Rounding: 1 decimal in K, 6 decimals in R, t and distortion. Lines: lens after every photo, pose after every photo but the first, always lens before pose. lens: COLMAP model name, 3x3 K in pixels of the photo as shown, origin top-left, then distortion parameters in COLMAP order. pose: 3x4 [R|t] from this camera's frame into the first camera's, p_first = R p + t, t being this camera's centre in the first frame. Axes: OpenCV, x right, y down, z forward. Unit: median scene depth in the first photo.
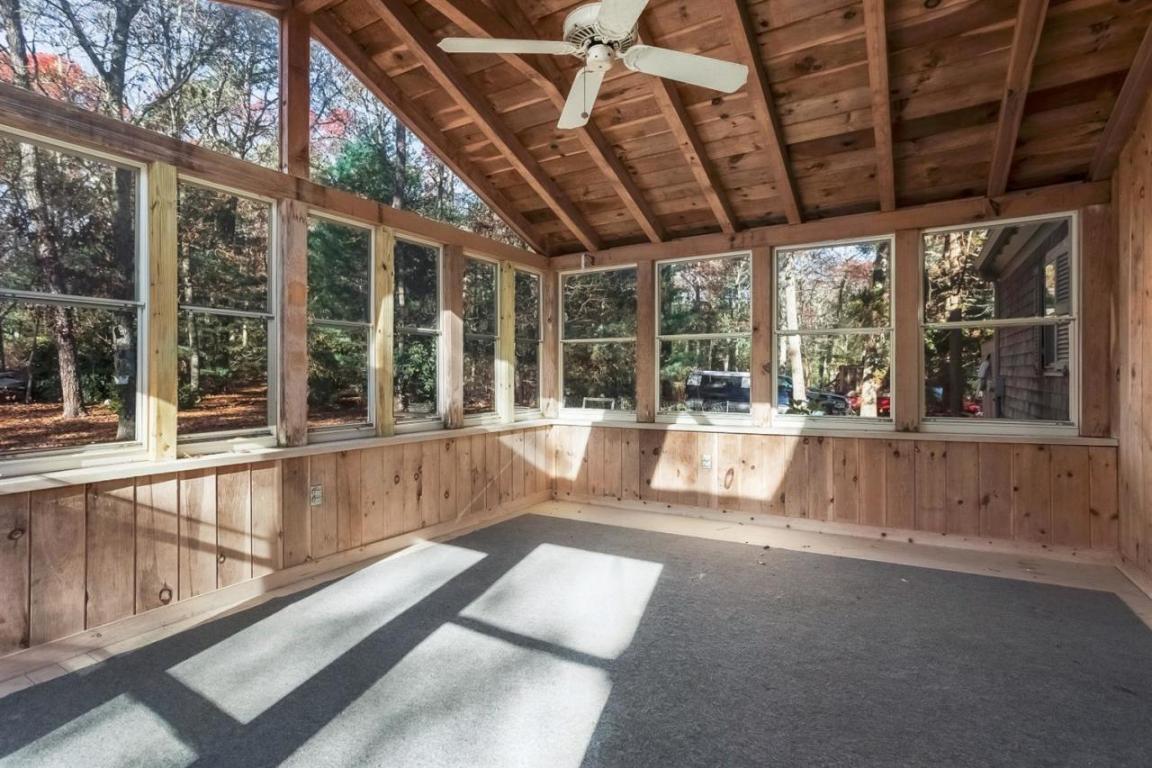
lens RADIAL K [[566.8, 0, 571.1], [0, 566.8, 378.7], [0, 0, 1]] dist [0.001801, 0.000580]
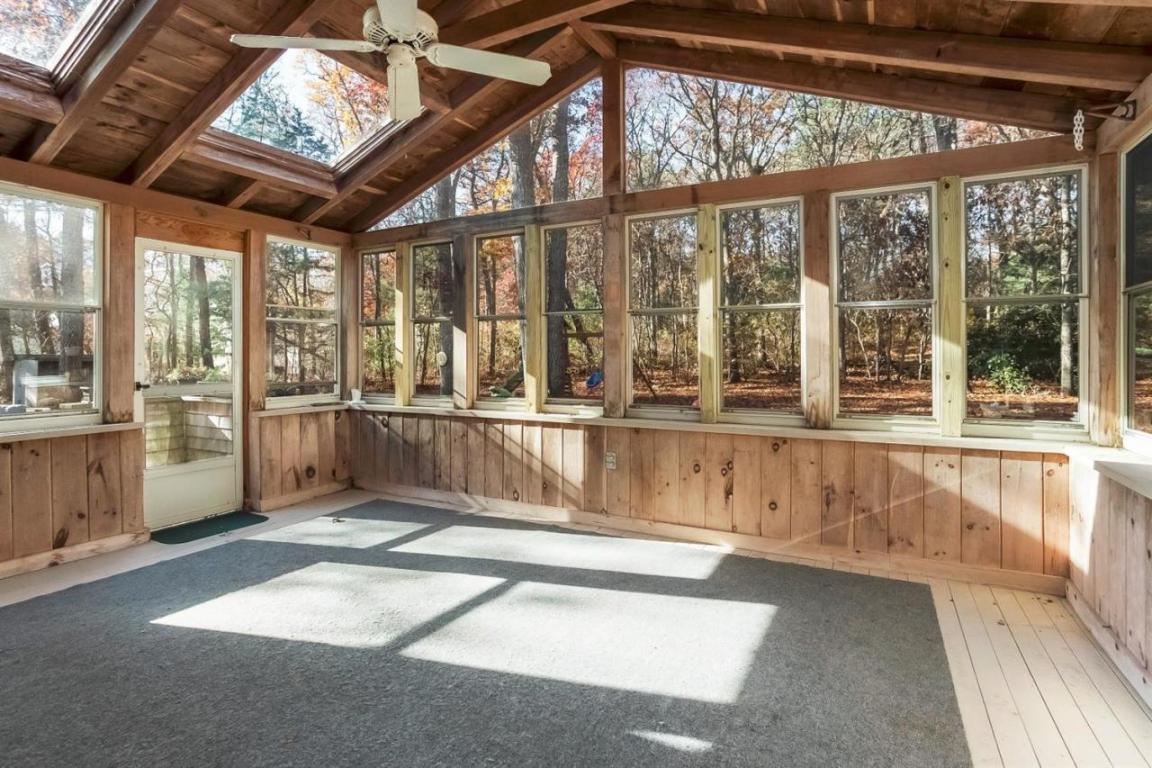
lens RADIAL K [[572.5, 0, 575.9], [0, 572.5, 354.0], [0, 0, 1]] dist [-0.032039, 0.000378]
pose [[0.071558, 0.002208, -0.997434, 0.668488], [-0.002588, 0.999995, 0.002028, -0.017803], [0.997433, 0.002436, 0.071563, 0.760085]]
